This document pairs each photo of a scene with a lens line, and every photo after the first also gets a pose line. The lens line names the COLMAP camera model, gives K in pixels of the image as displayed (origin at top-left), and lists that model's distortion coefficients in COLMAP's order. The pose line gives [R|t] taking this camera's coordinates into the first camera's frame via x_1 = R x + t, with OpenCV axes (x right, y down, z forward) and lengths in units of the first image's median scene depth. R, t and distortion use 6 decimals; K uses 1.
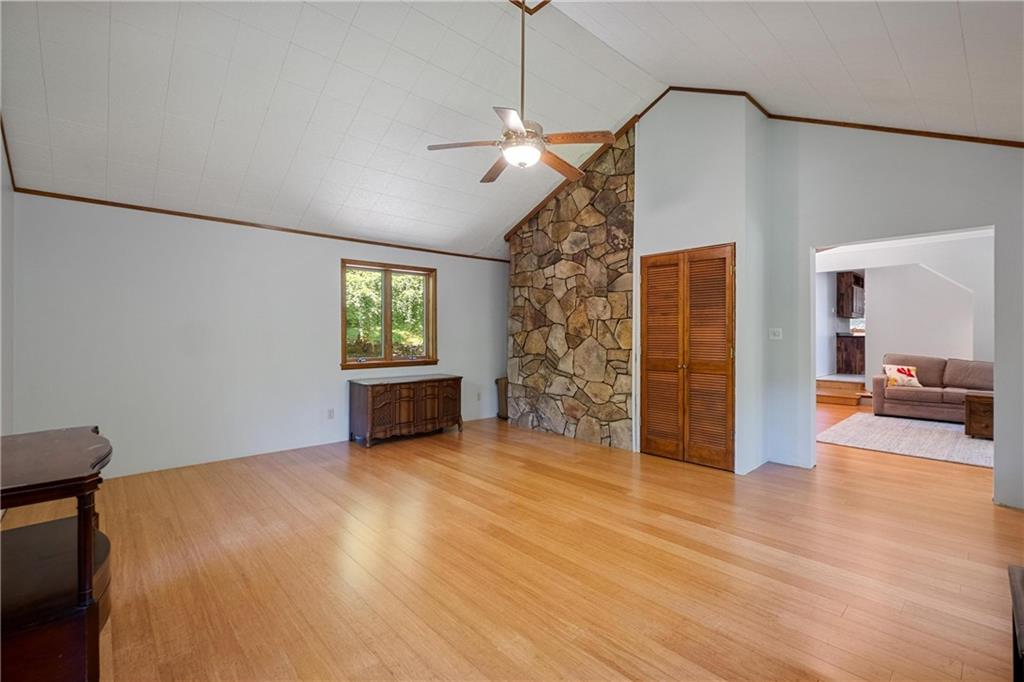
lens RADIAL K [[462.2, 0, 512.0], [0, 462.2, 333.6], [0, 0, 1]] dist [-0.012236, -0.000085]
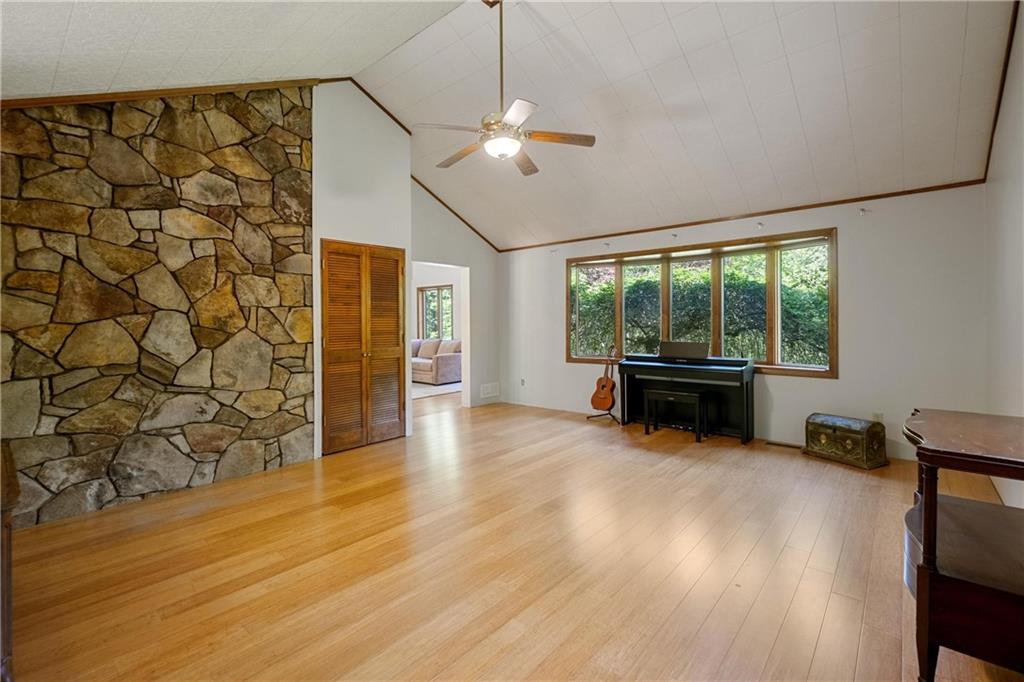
lens RADIAL K [[462.2, 0, 512.0], [0, 462.2, 325.6], [0, 0, 1]] dist [-0.012236, -0.000085]
pose [[-0.135363, -0.007480, 0.990768, -0.605068], [0.012483, 0.999879, 0.009254, -0.001029], [-0.990717, 0.013620, -0.135254, 0.688791]]
